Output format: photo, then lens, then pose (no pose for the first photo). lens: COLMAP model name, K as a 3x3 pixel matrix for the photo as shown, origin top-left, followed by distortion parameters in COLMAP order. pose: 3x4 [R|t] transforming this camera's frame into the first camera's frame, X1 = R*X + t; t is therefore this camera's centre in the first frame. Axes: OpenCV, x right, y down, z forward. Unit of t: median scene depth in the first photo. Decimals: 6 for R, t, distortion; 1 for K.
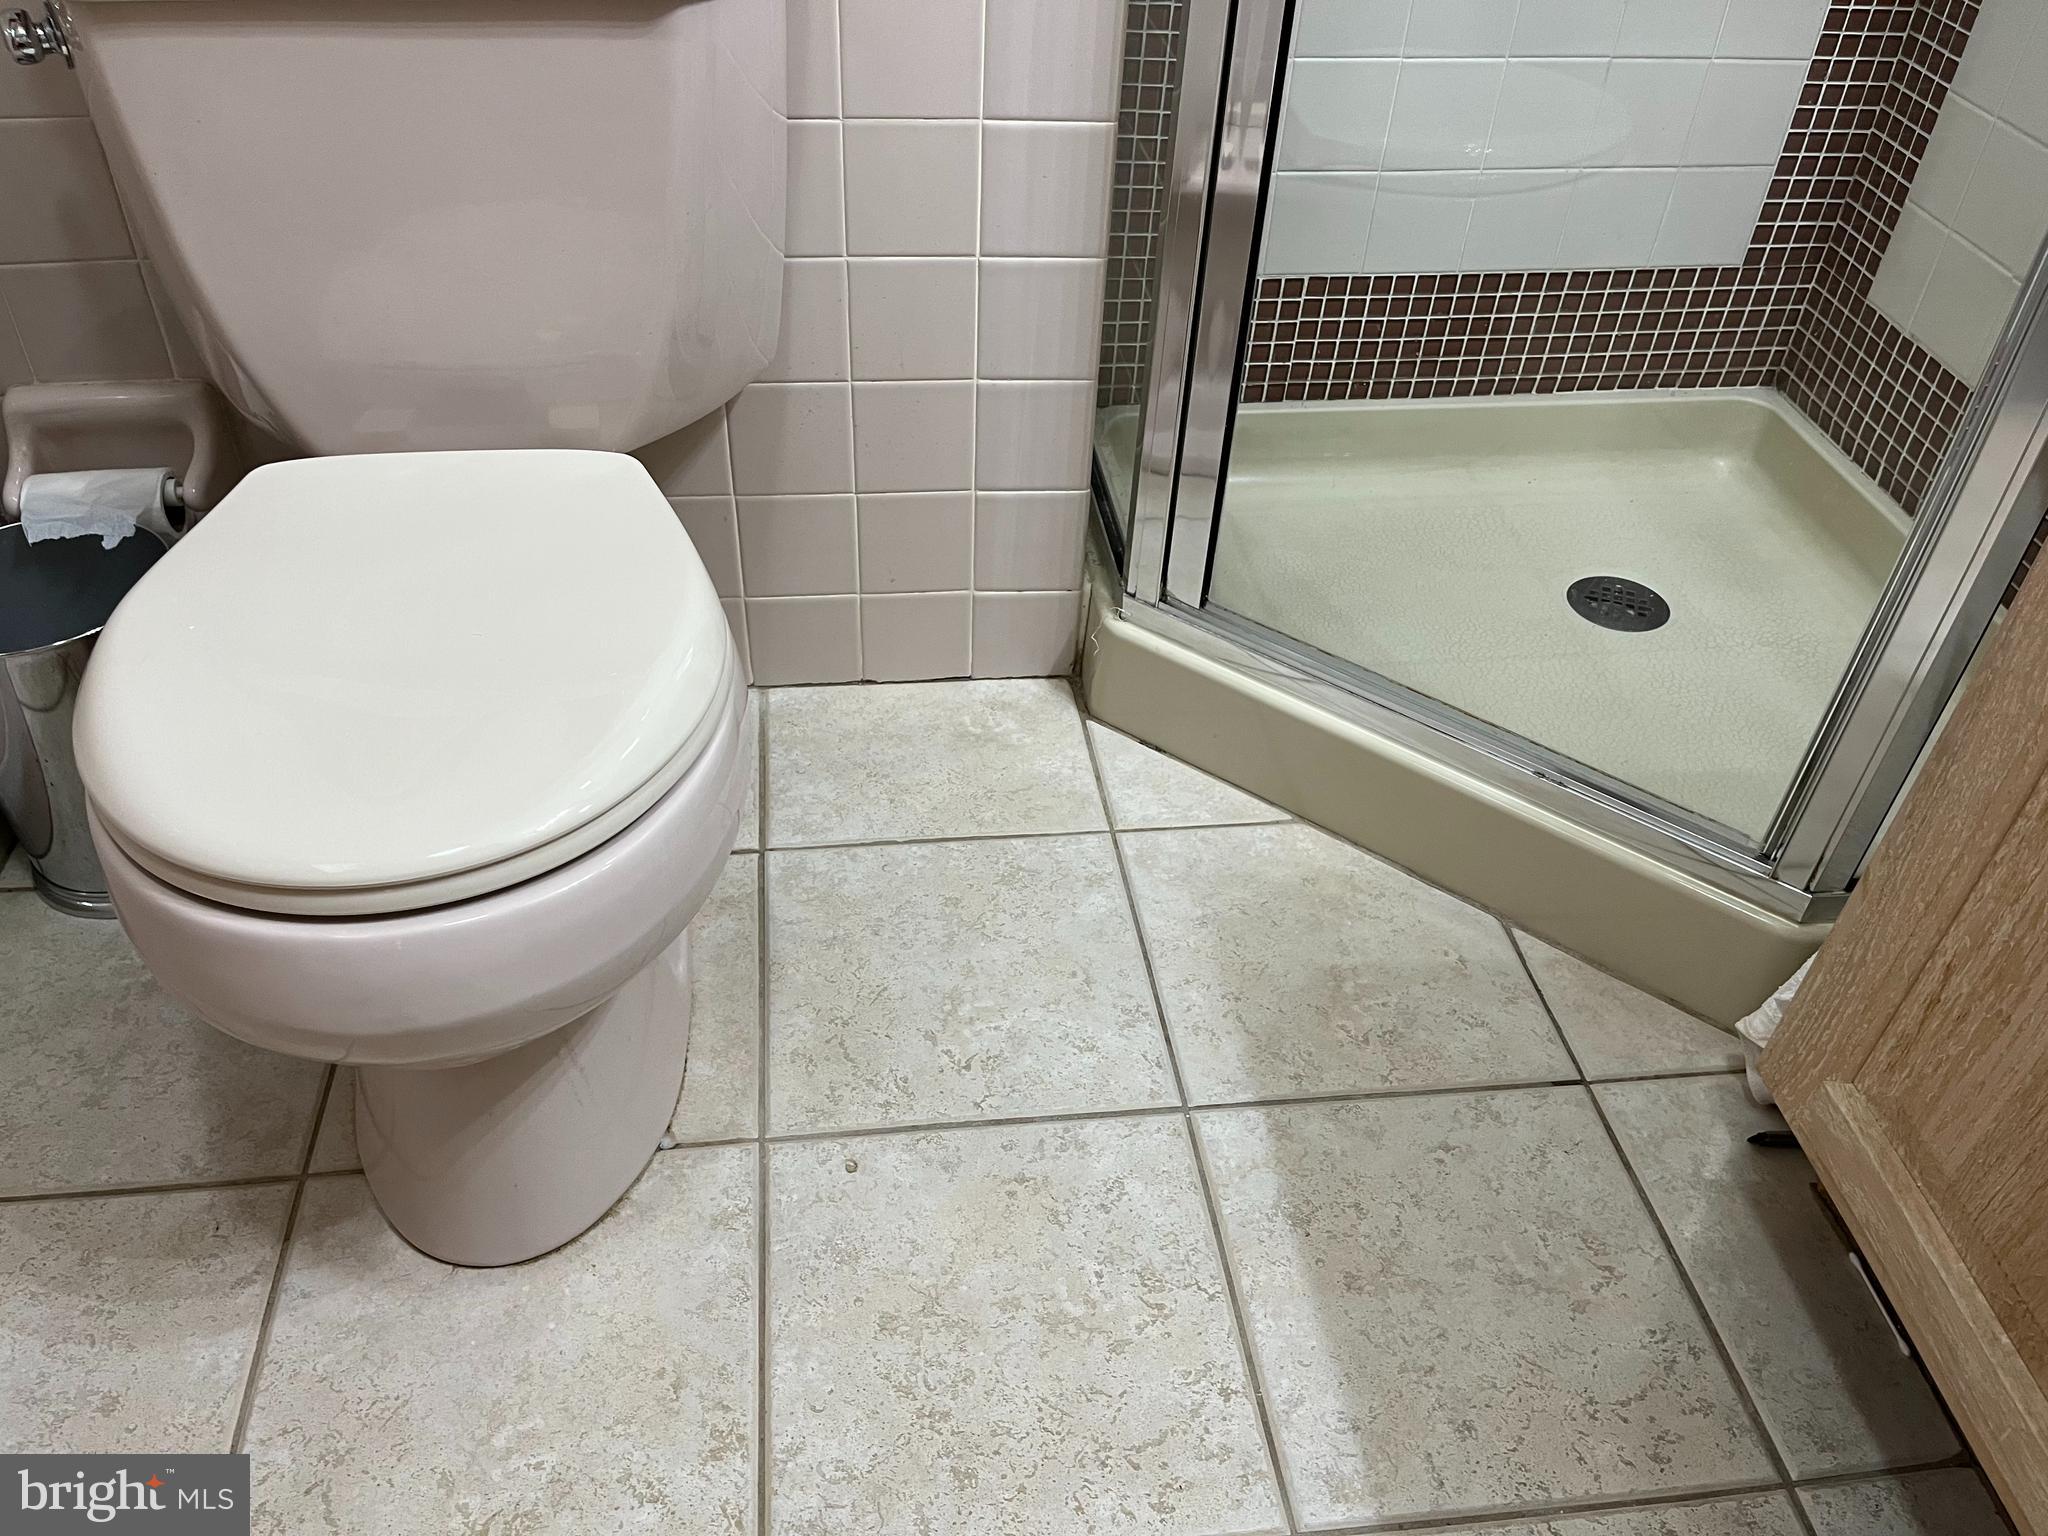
lens RADIAL K [[1545.2, 0, 1000.0], [0, 1545.2, 781.1], [0, 0, 1]] dist [0.073450, -0.114992]
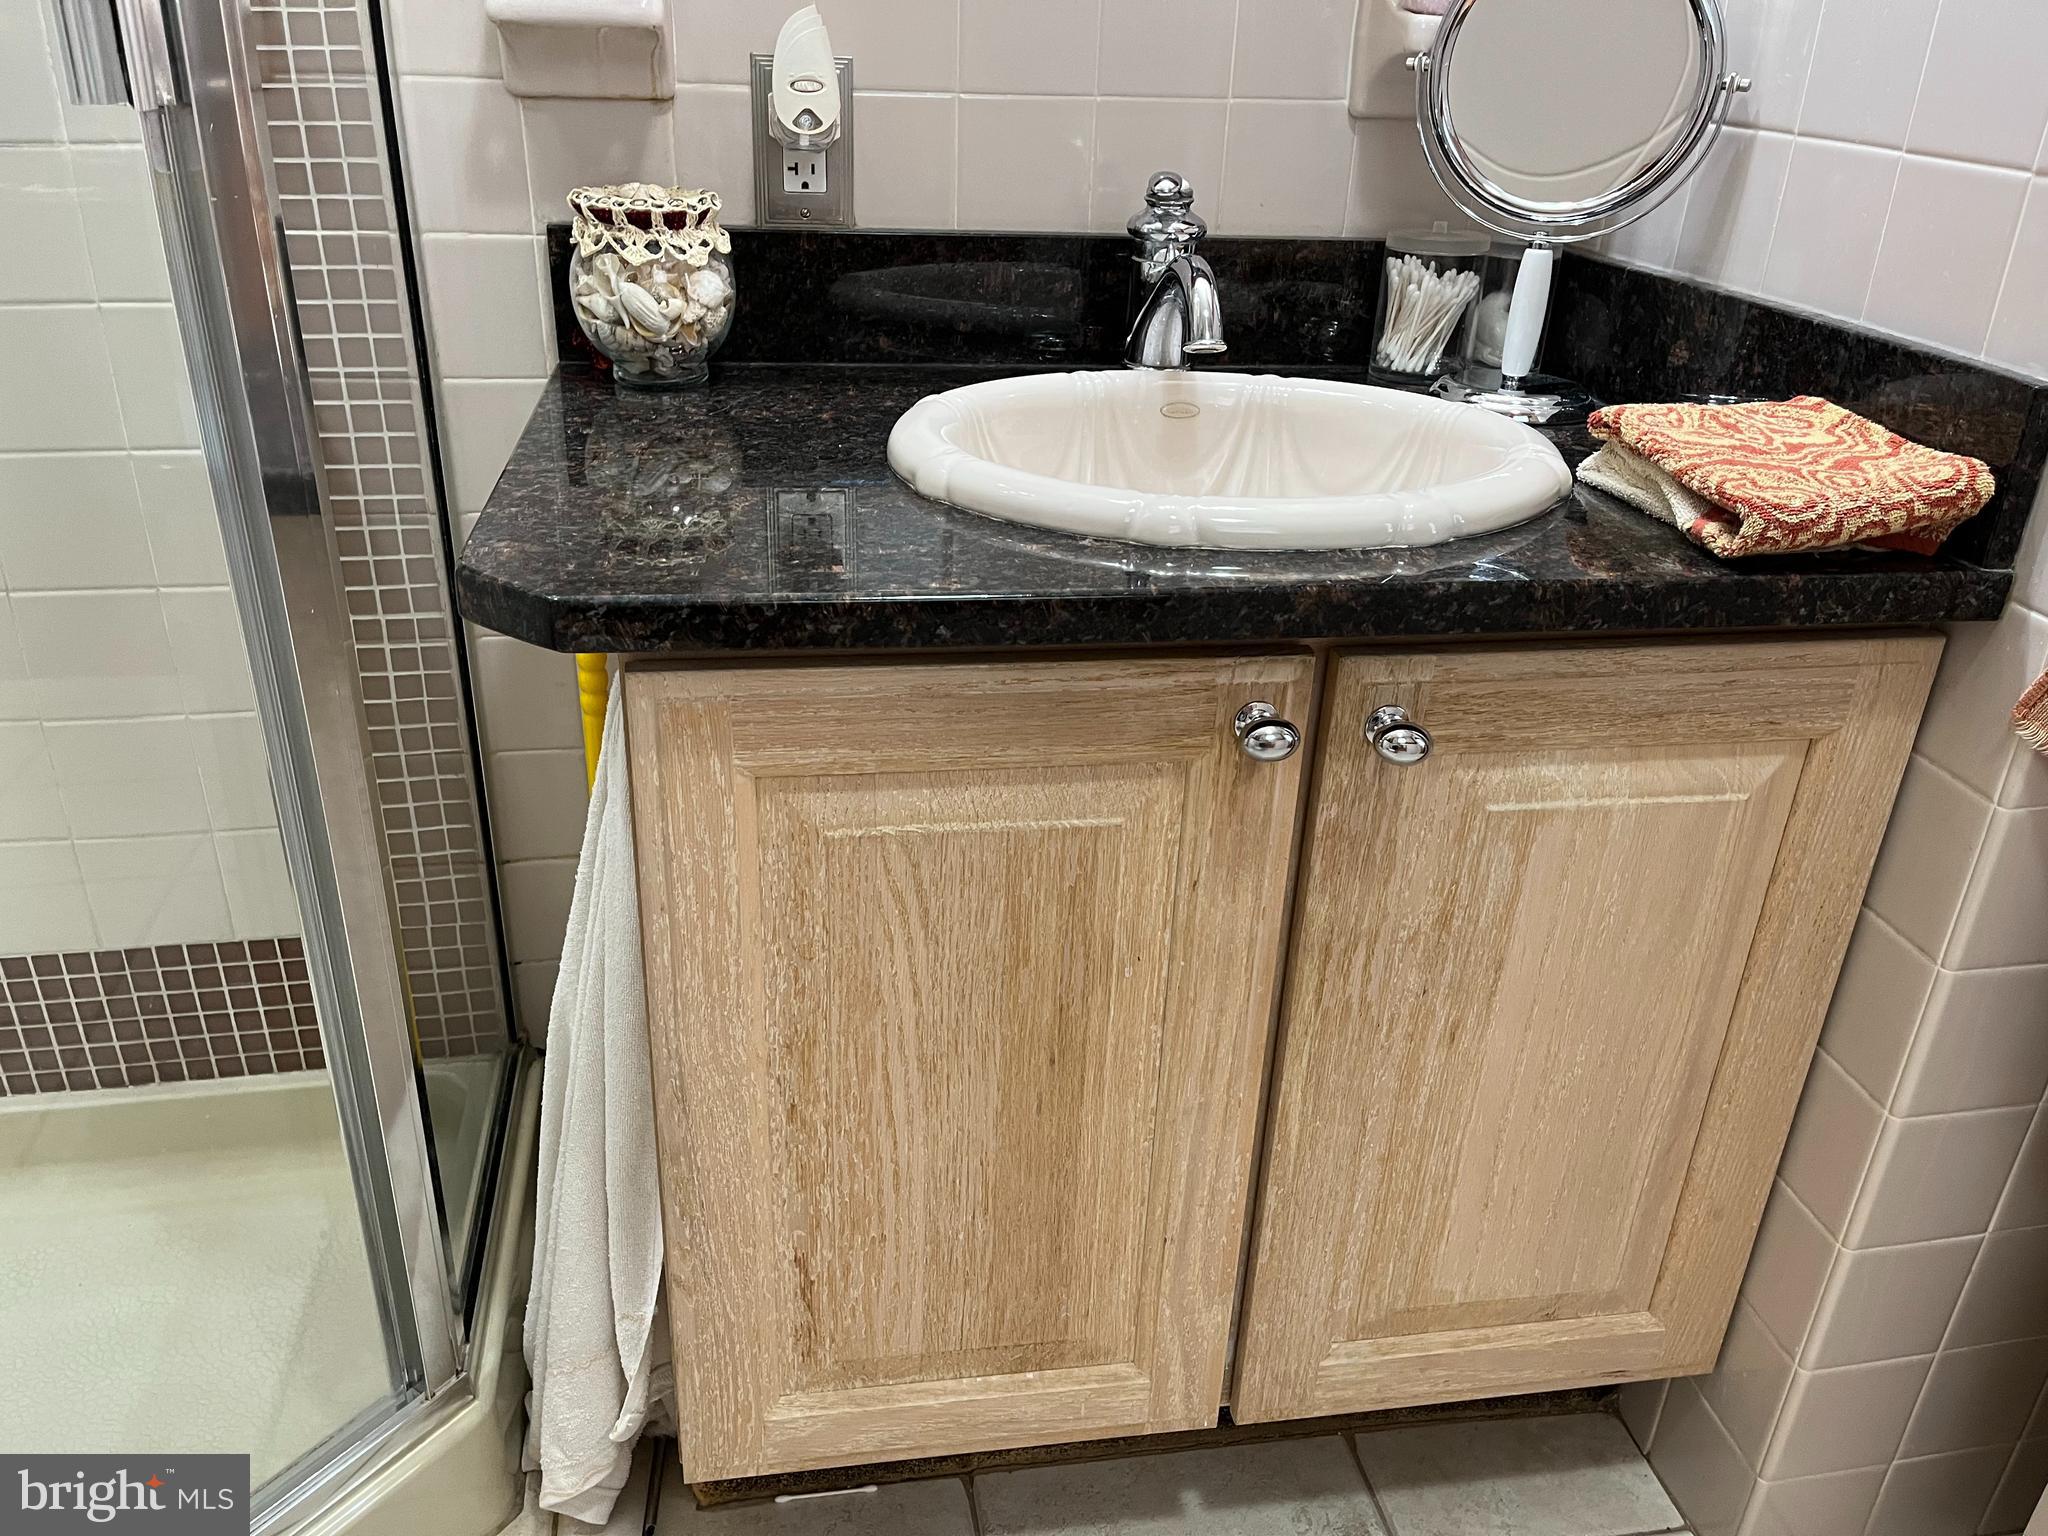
lens RADIAL K [[1545.2, 0, 1000.0], [0, 1545.2, 781.1], [0, 0, 1]] dist [0.073450, -0.114992]
pose [[-0.035433, -0.474686, 0.879442, -0.234253], [0.642742, 0.663026, 0.383770, -0.430878], [-0.765263, 0.578852, 0.281607, 0.317992]]
